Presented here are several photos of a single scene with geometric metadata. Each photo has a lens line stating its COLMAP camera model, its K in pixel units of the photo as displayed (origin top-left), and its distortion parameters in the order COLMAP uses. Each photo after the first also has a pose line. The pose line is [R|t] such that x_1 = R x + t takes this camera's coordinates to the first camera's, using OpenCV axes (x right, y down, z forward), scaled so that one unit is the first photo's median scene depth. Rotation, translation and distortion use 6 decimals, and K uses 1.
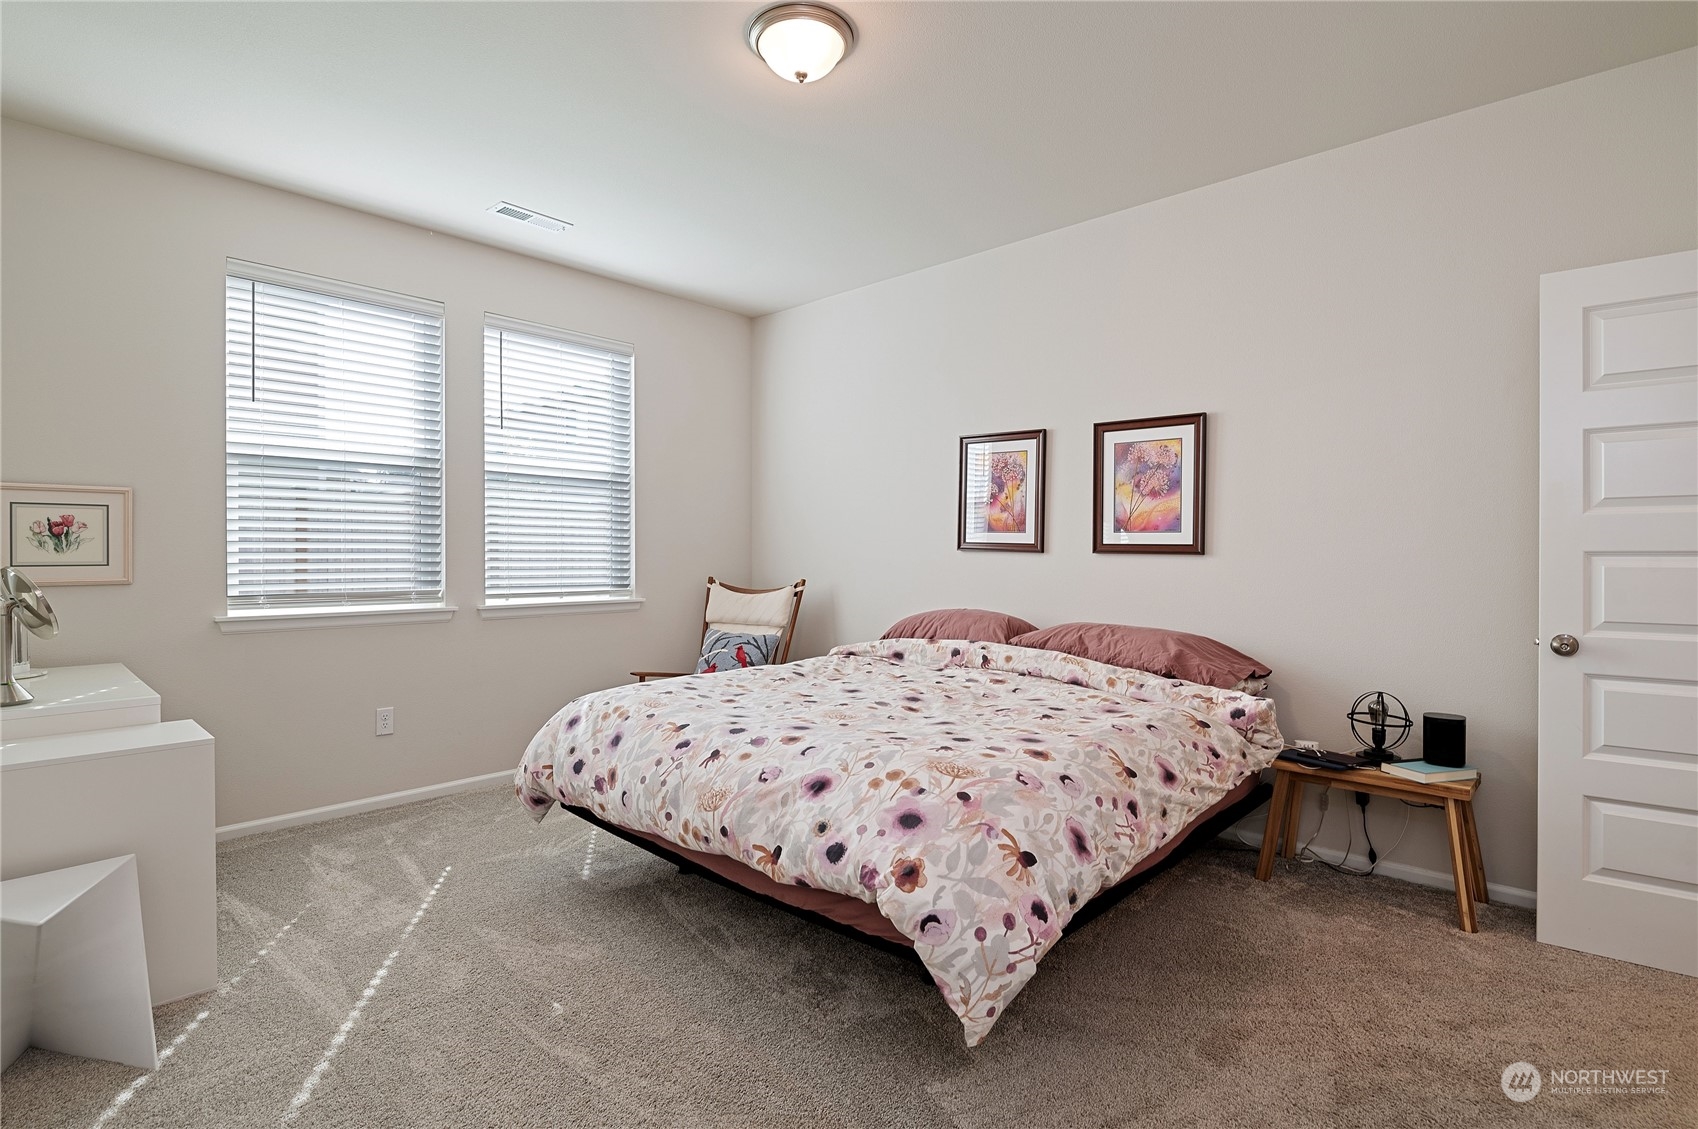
lens RADIAL K [[793.3, 0, 849.0], [0, 793.3, 564.5], [0, 0, 1]] dist [0.000014, -0.000104]
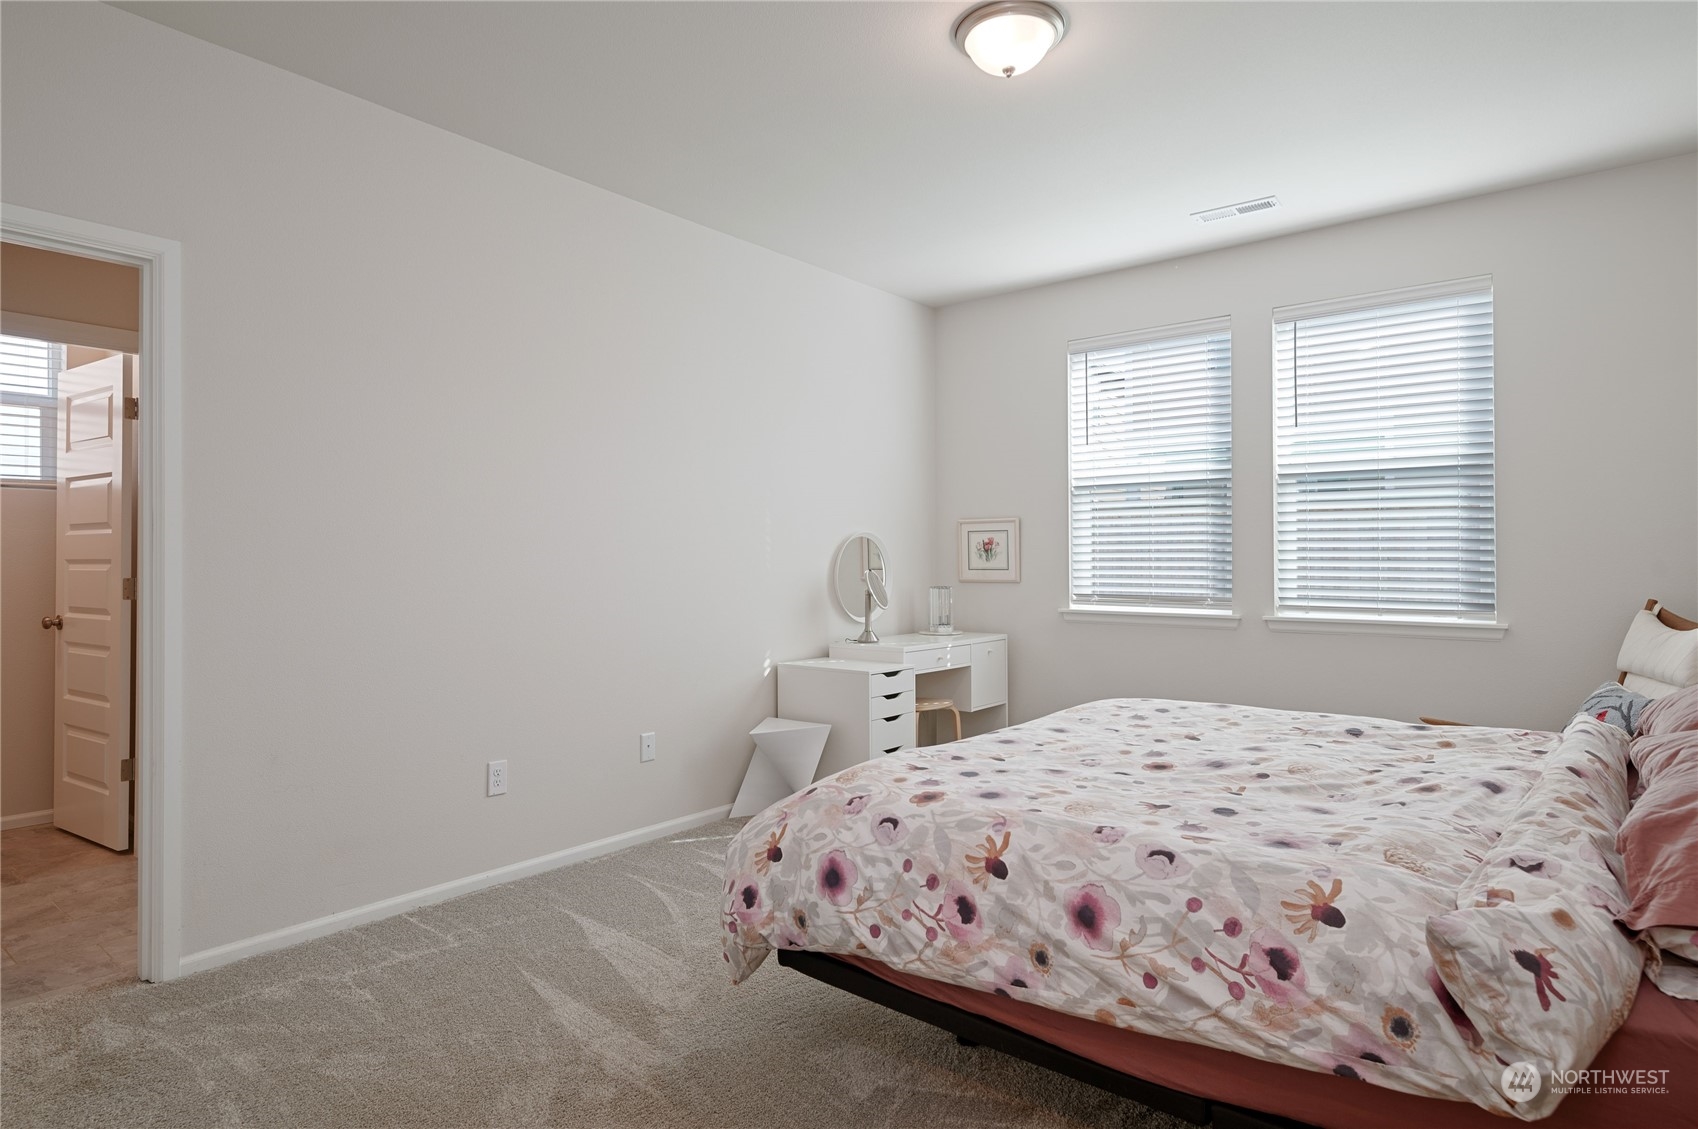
lens RADIAL K [[889.6, 0, 849.0], [0, 889.6, 564.5], [0, 0, 1]] dist [0.010124, -0.010277]
pose [[0.121581, 0.002195, -0.992579, 0.726012], [-0.013700, 0.999906, 0.000533, -0.005721], [0.992487, 0.013533, 0.121599, 0.493183]]
